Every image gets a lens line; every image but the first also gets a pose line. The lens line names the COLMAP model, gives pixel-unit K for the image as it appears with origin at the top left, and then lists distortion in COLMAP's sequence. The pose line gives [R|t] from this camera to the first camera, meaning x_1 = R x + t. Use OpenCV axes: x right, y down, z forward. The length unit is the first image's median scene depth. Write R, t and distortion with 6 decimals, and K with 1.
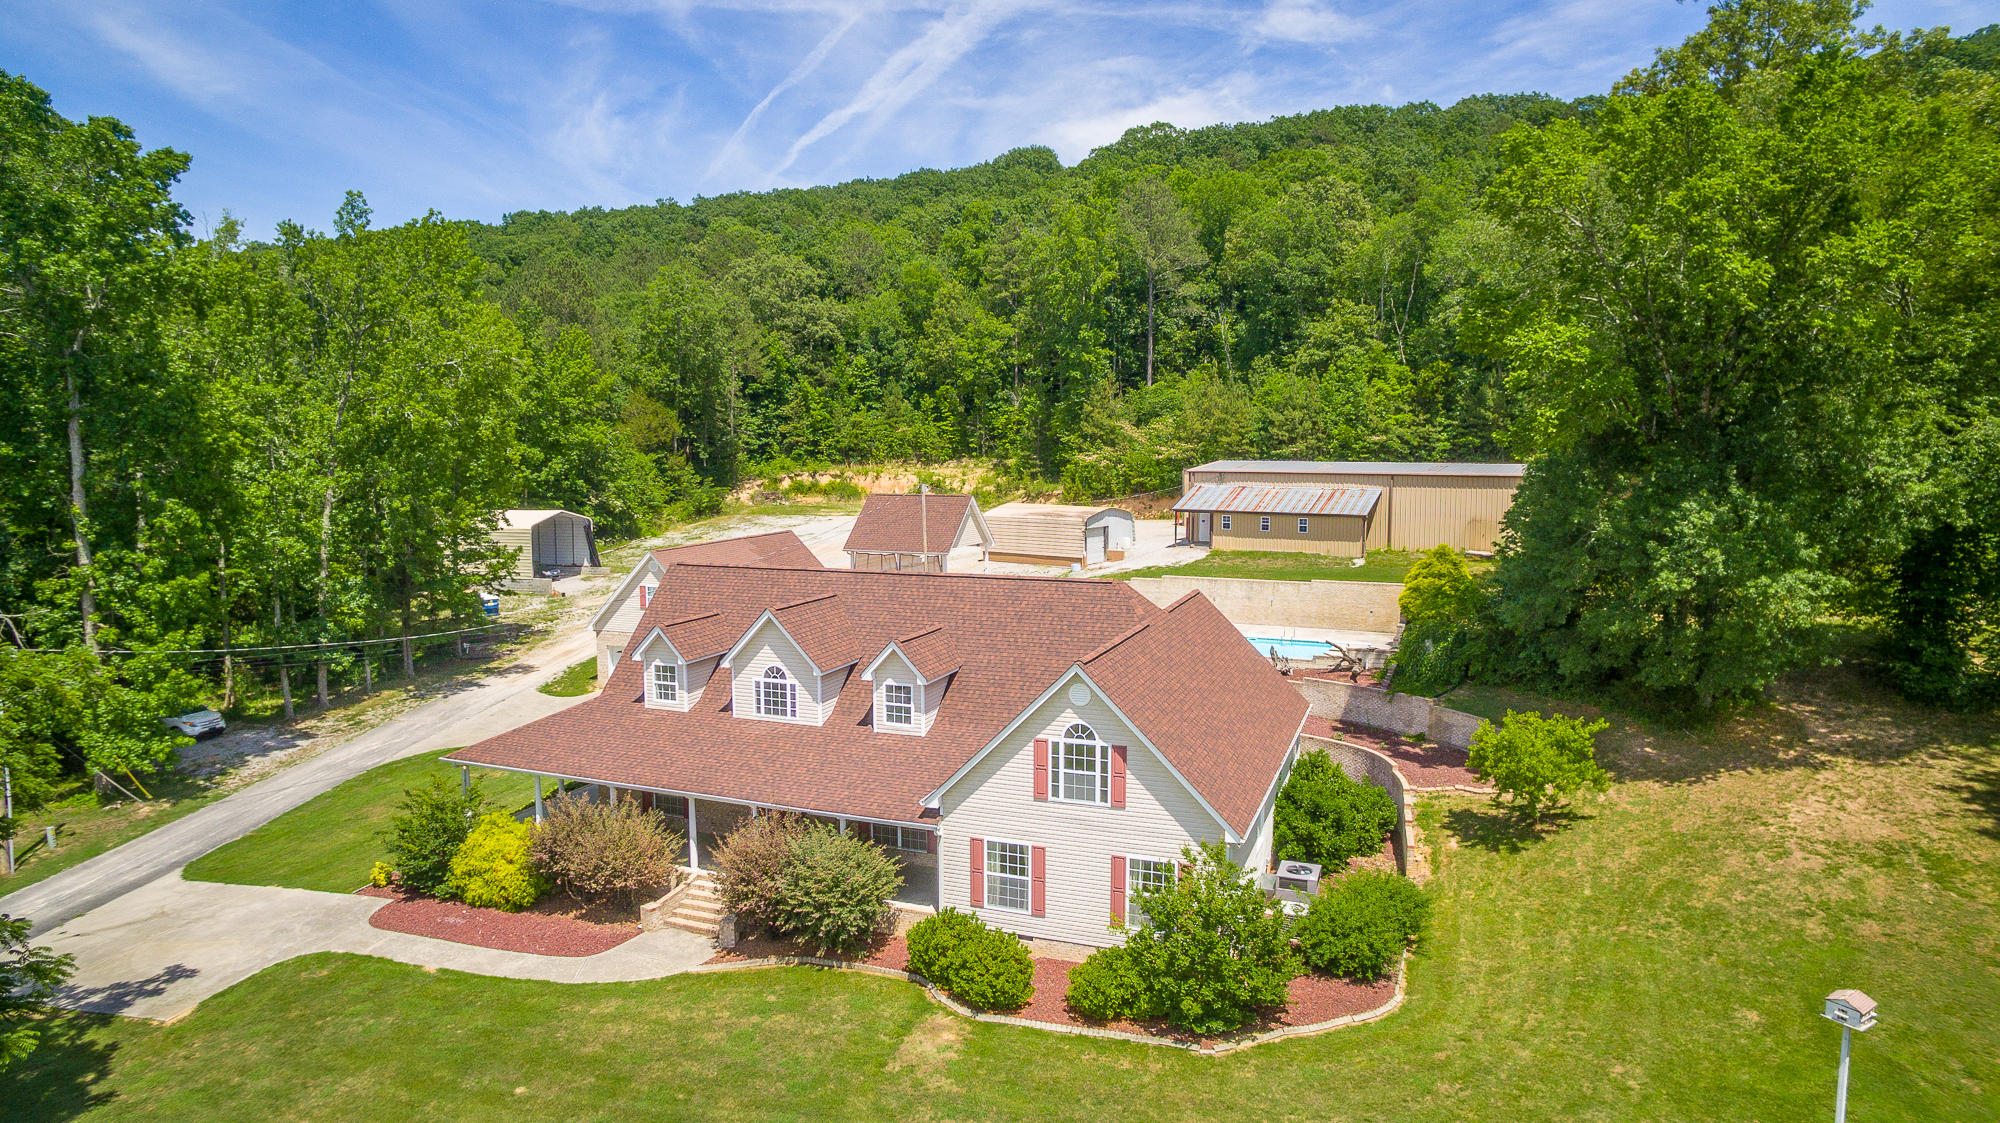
lens RADIAL K [[1163.6, 0, 997.7], [0, 1163.6, 548.1], [0, 0, 1]] dist [-0.119491, 0.082671]
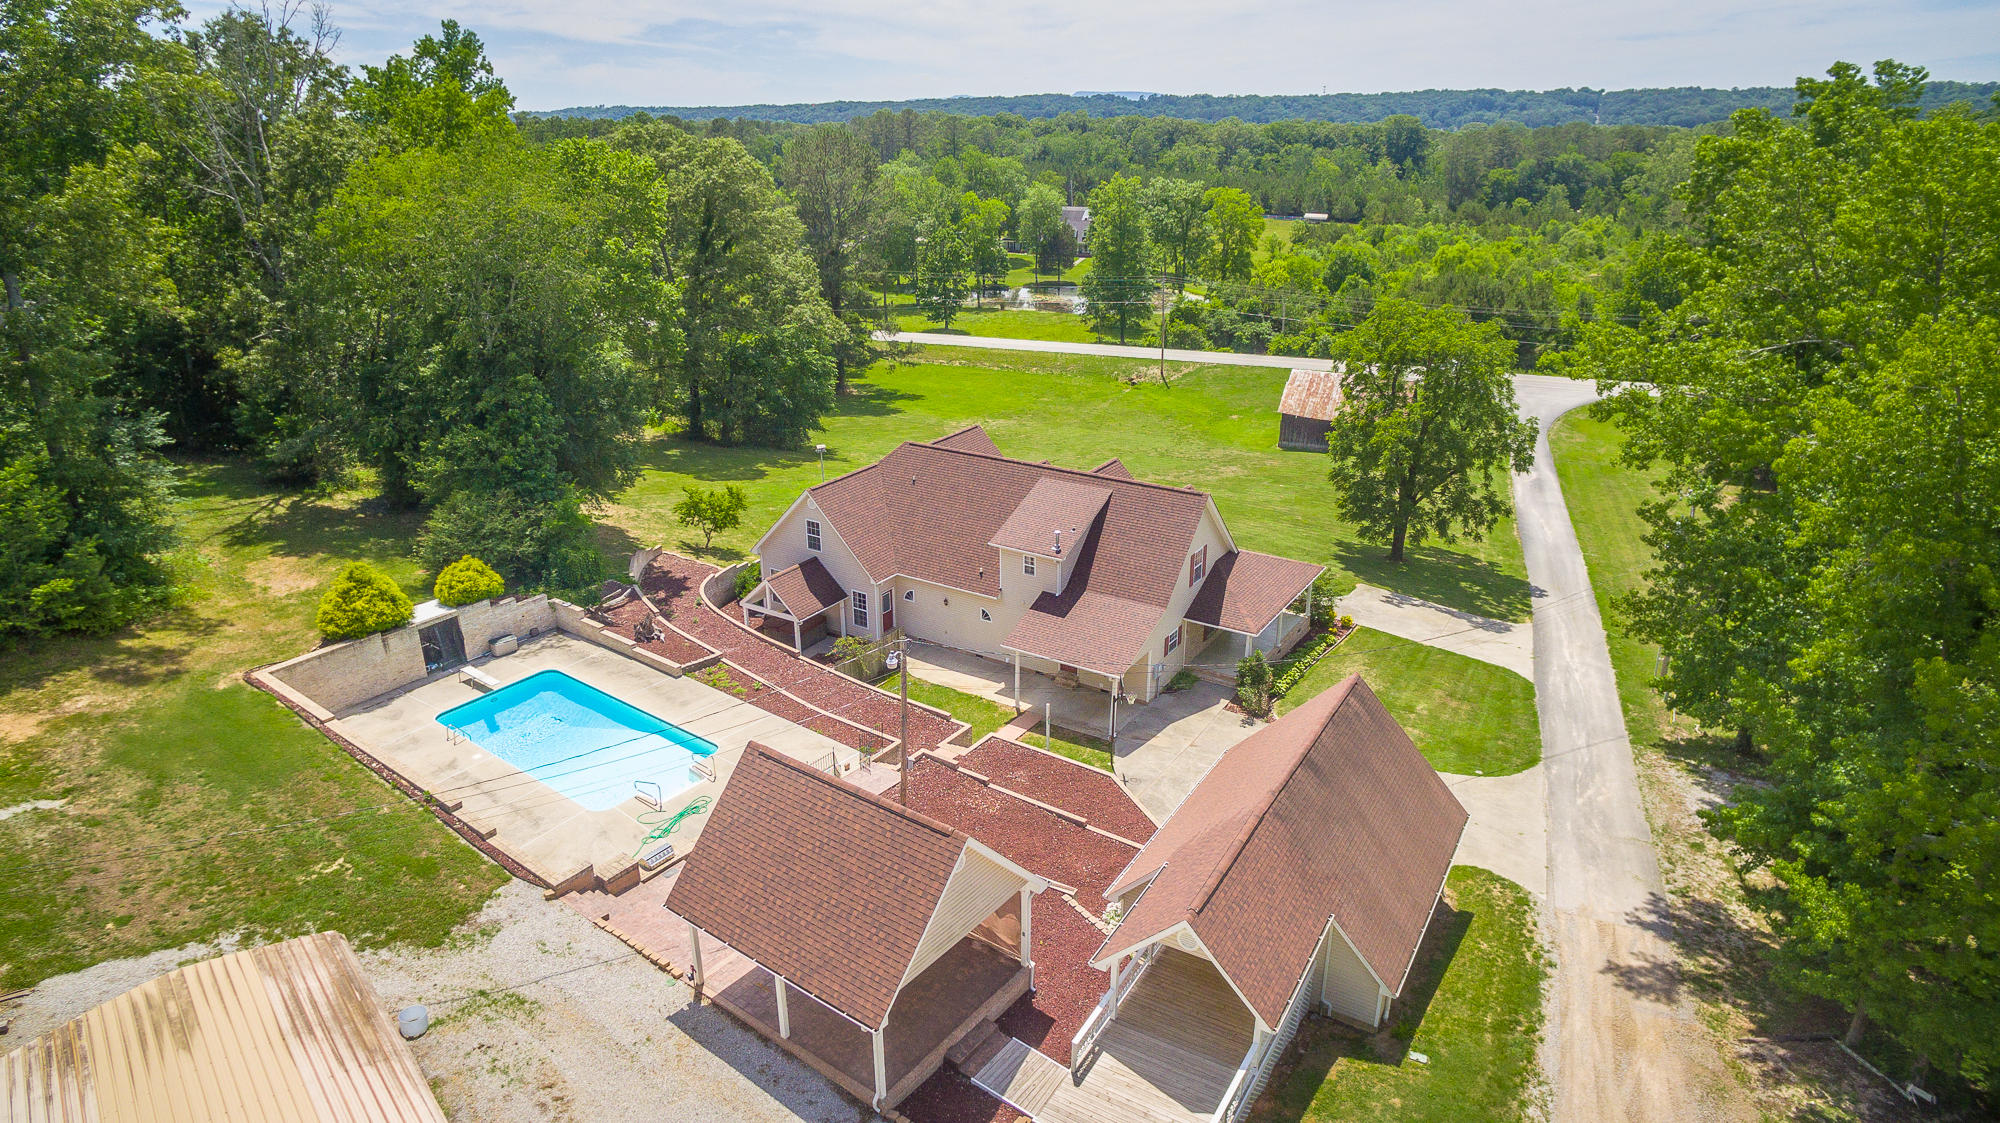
lens RADIAL K [[1163.6, 0, 997.7], [0, 1163.6, 561.2], [0, 0, 1]] dist [-0.119491, 0.082671]
pose [[-0.978666, -0.070060, 0.193144, -0.221180], [0.023511, 0.895702, 0.444034, -0.342709], [-0.204109, 0.439101, -0.874945, 1.561335]]
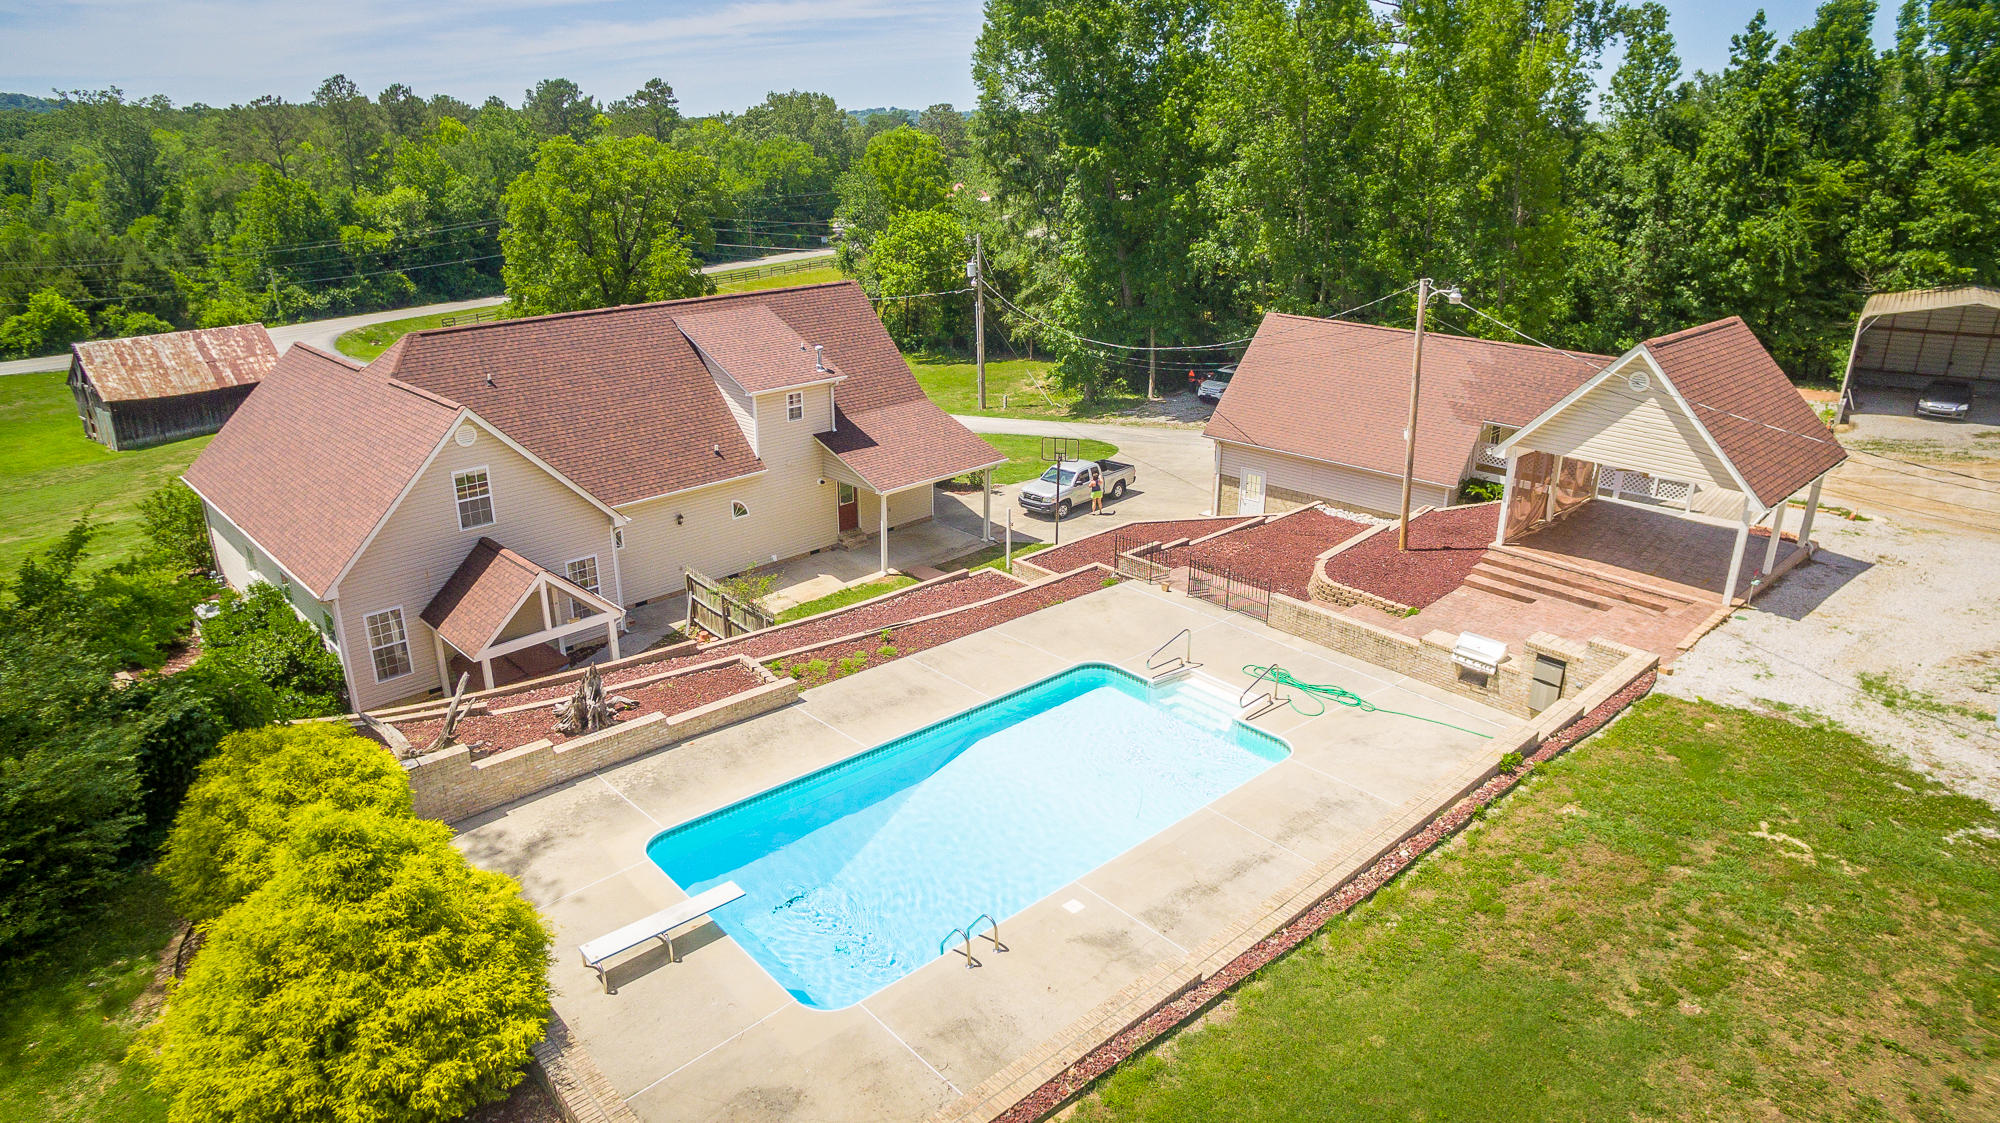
lens RADIAL K [[1163.6, 0, 997.1], [0, 1163.6, 549.1], [0, 0, 1]] dist [-0.119491, 0.082671]
pose [[-0.396256, 0.308110, -0.864899, 0.505701], [-0.088677, 0.924764, 0.370064, -0.108625], [0.913848, 0.223336, -0.339121, 1.097732]]
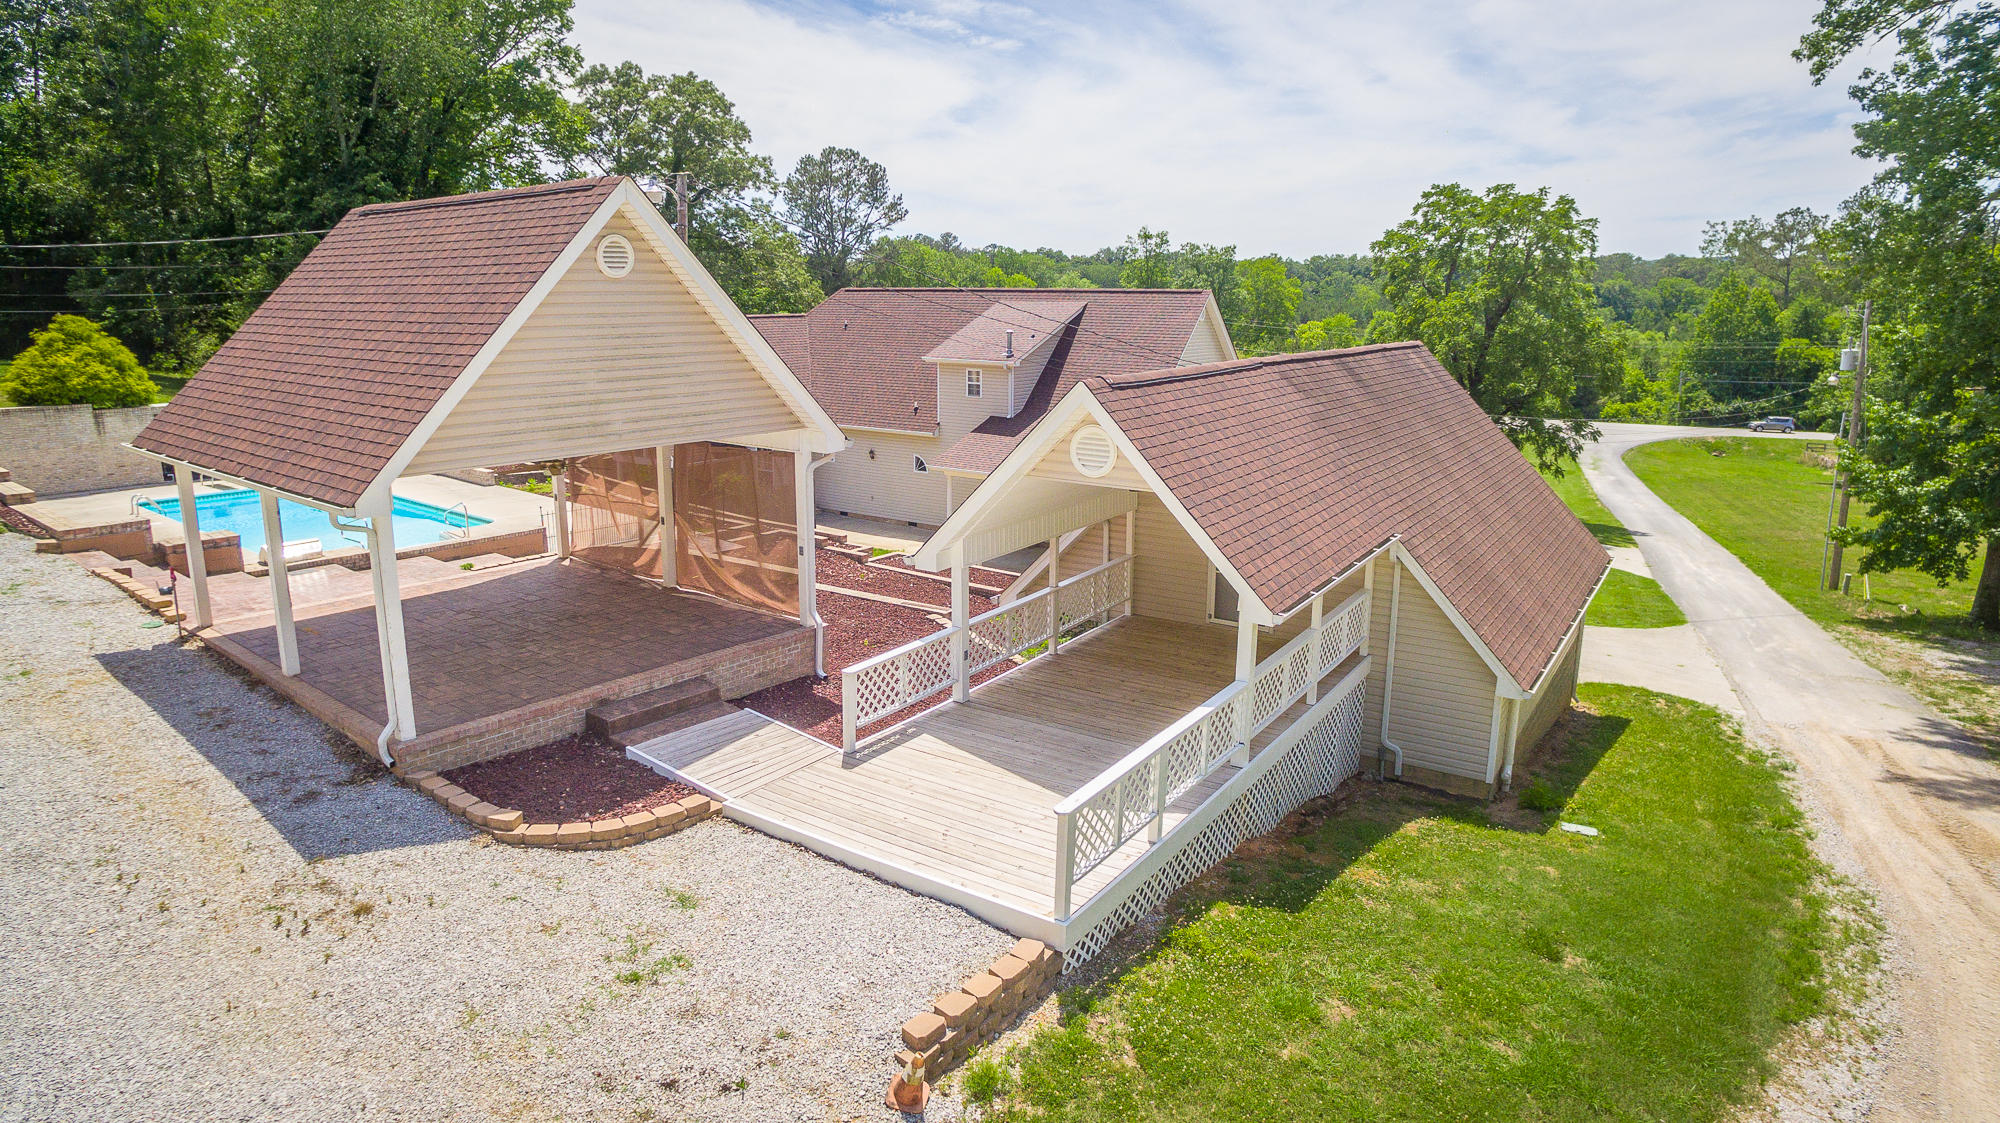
lens RADIAL K [[1163.6, 0, 997.2], [0, 1163.6, 560.7], [0, 0, 1]] dist [-0.119491, 0.082671]
pose [[-0.969101, -0.061116, 0.238972, -0.255165], [0.017486, 0.949359, 0.313707, -0.041768], [-0.246043, 0.308193, -0.918956, 1.419147]]
